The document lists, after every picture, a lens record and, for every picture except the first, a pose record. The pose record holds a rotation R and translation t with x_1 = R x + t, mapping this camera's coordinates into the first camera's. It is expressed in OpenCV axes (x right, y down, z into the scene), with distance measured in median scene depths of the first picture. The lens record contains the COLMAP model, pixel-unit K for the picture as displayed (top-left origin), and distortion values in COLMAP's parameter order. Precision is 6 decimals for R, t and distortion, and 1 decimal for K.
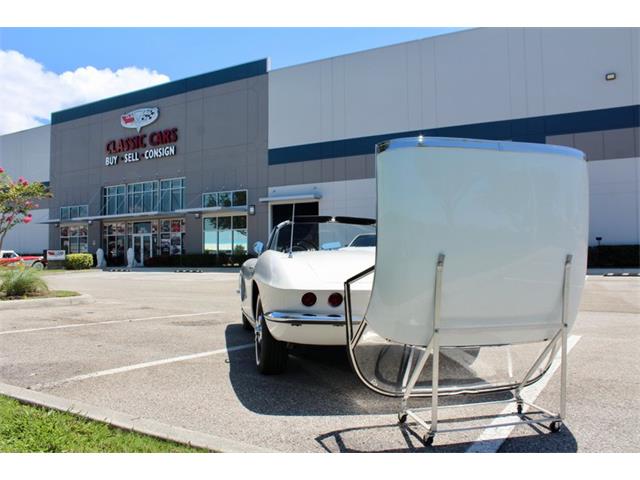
lens RADIAL K [[461.4, 0, 319.6], [0, 461.4, 254.0], [0, 0, 1]] dist [-0.122930, 0.085562]
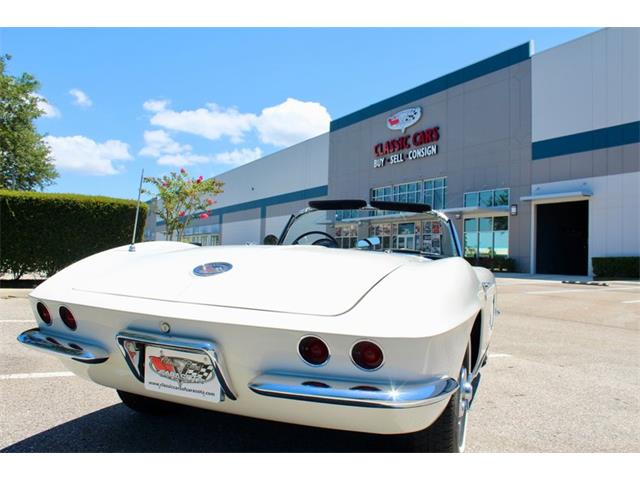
lens RADIAL K [[530.3, 0, 320.7], [0, 530.3, 241.3], [0, 0, 1]] dist [-0.169618, 0.150771]
pose [[0.823227, 0.013228, -0.567558, 0.113081], [-0.030082, 0.999340, -0.020342, -0.001483], [0.566915, 0.033819, 0.823082, -0.055993]]
